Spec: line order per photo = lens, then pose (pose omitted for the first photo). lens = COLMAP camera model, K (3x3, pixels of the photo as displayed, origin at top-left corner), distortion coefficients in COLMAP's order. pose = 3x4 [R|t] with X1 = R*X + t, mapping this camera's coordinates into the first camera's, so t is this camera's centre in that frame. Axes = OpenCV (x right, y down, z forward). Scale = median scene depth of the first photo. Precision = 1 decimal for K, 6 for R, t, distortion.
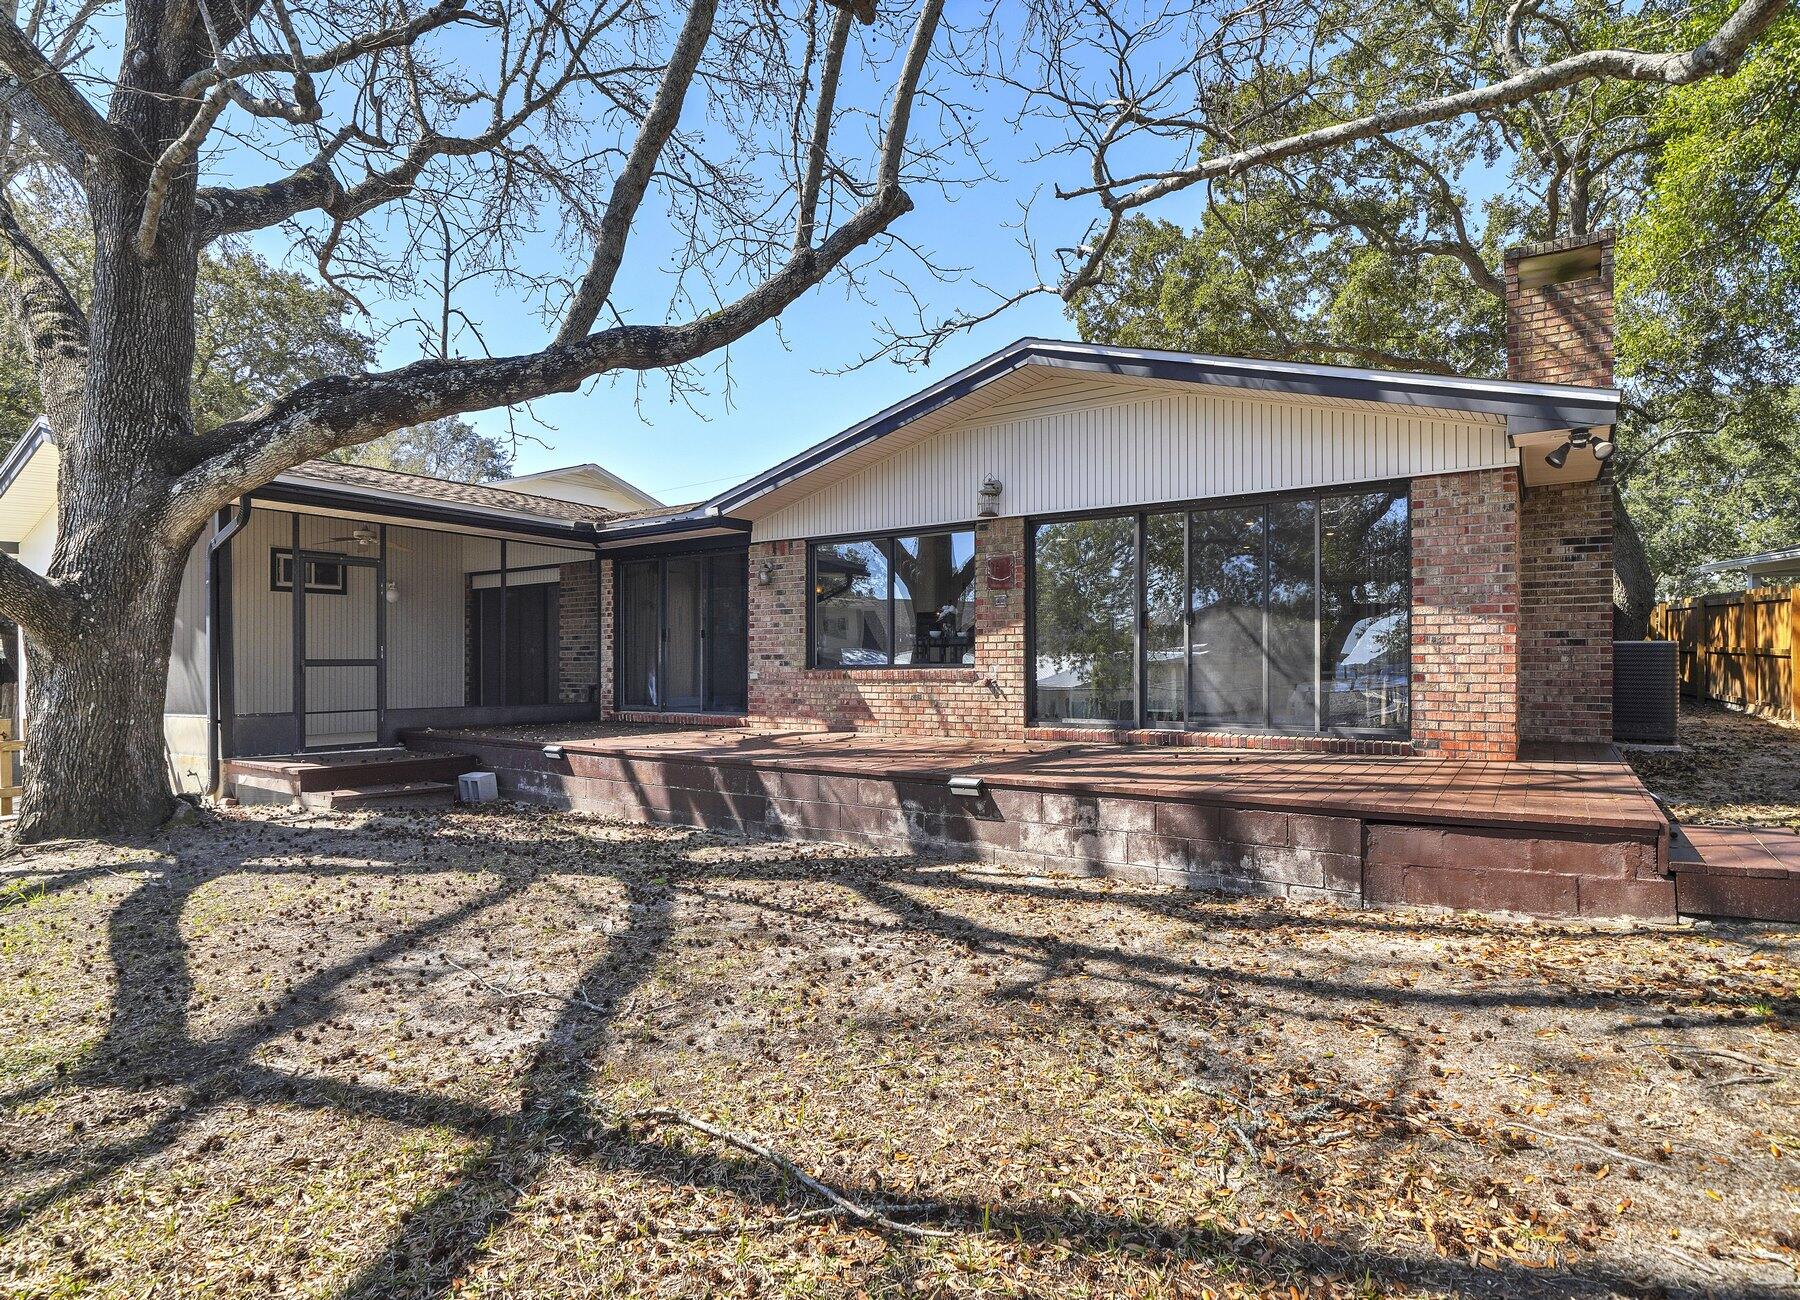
lens RADIAL K [[970.7, 0, 900.0], [0, 970.7, 650.0], [0, 0, 1]] dist [0.004041, 0.000643]
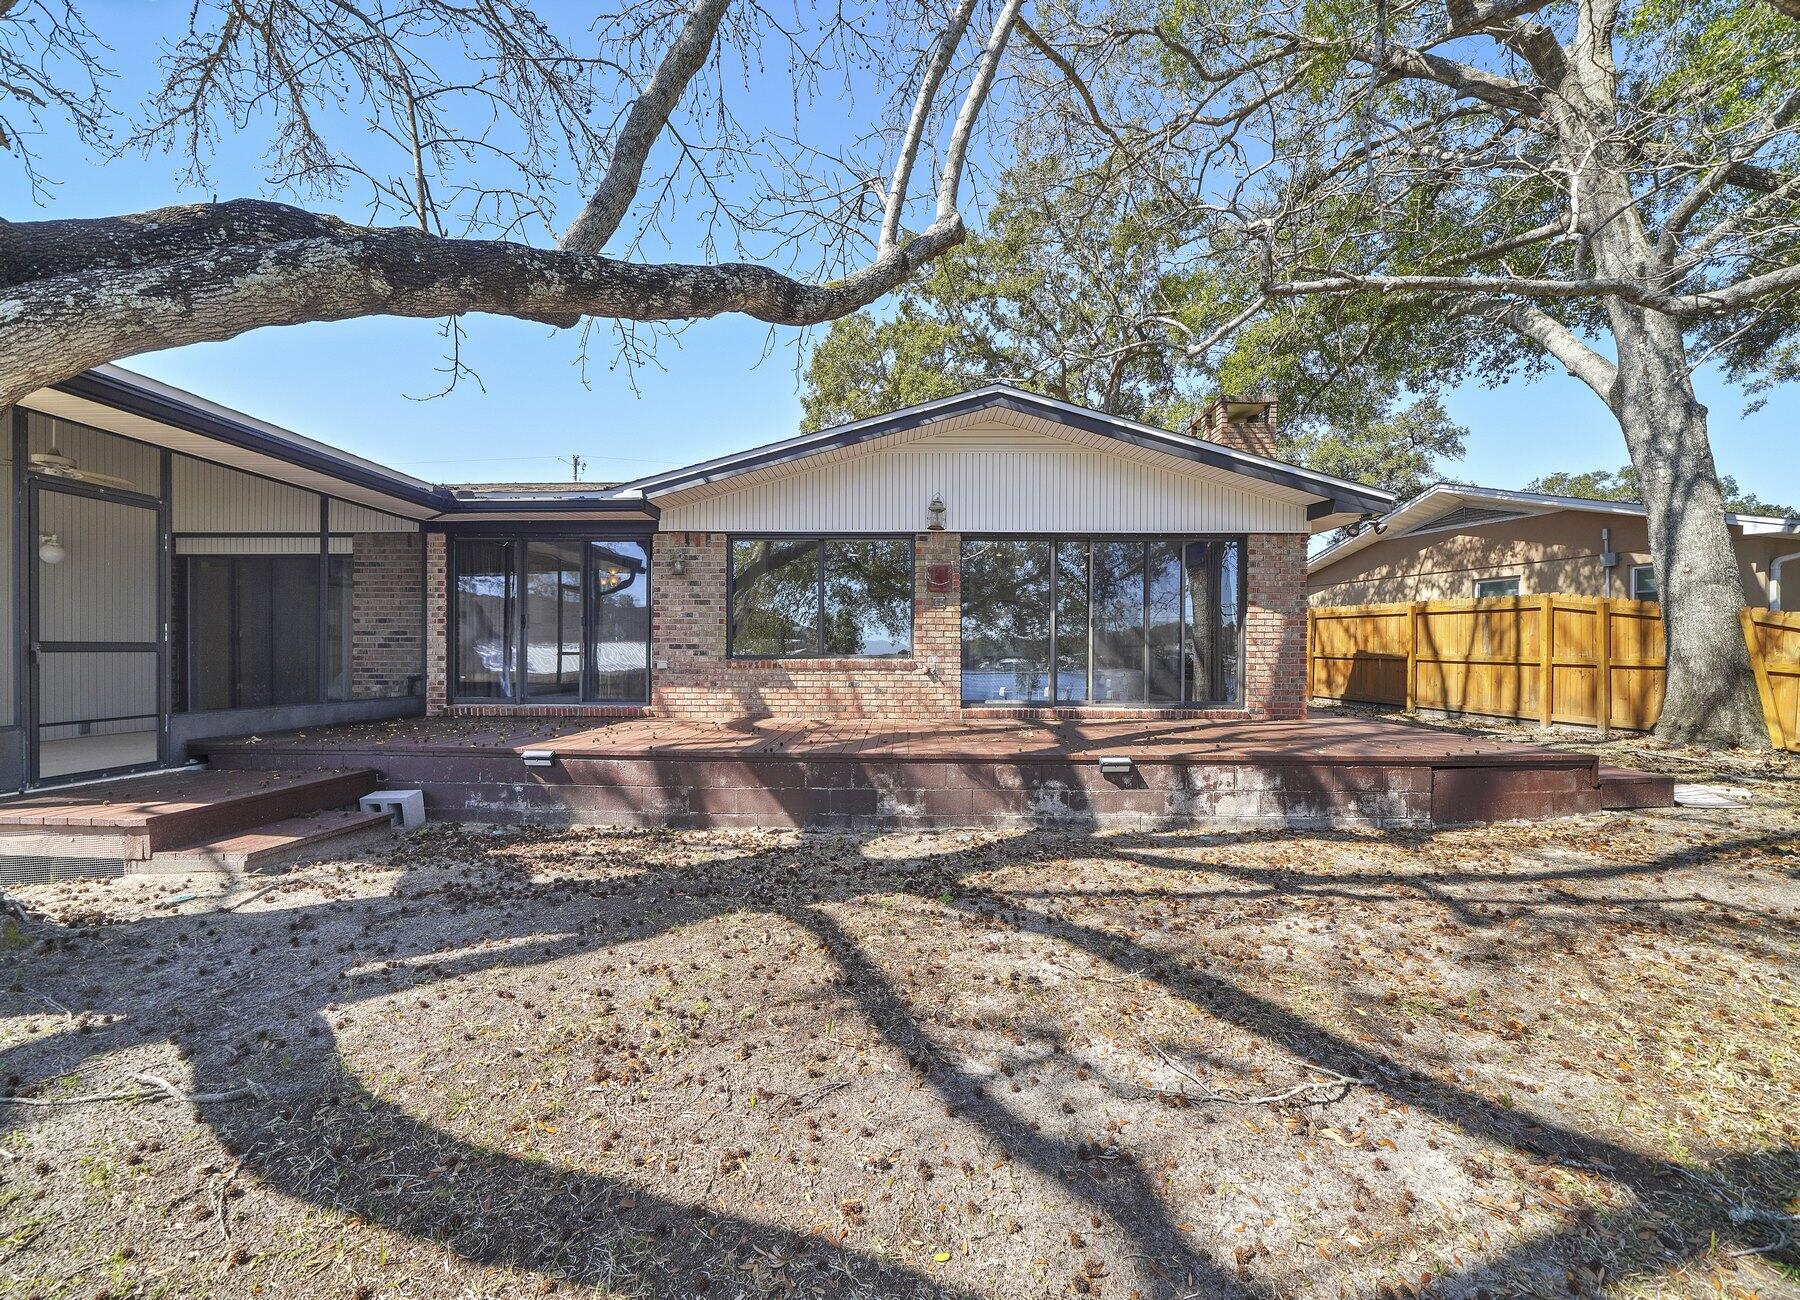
lens RADIAL K [[700.7, 0, 900.0], [0, 700.7, 650.0], [0, 0, 1]] dist [-0.002416, -0.000303]
pose [[0.829945, 0.011050, 0.557735, -0.399545], [-0.015579, 0.999873, 0.003372, 0.005475], [-0.557627, -0.011488, 0.830012, 0.306780]]
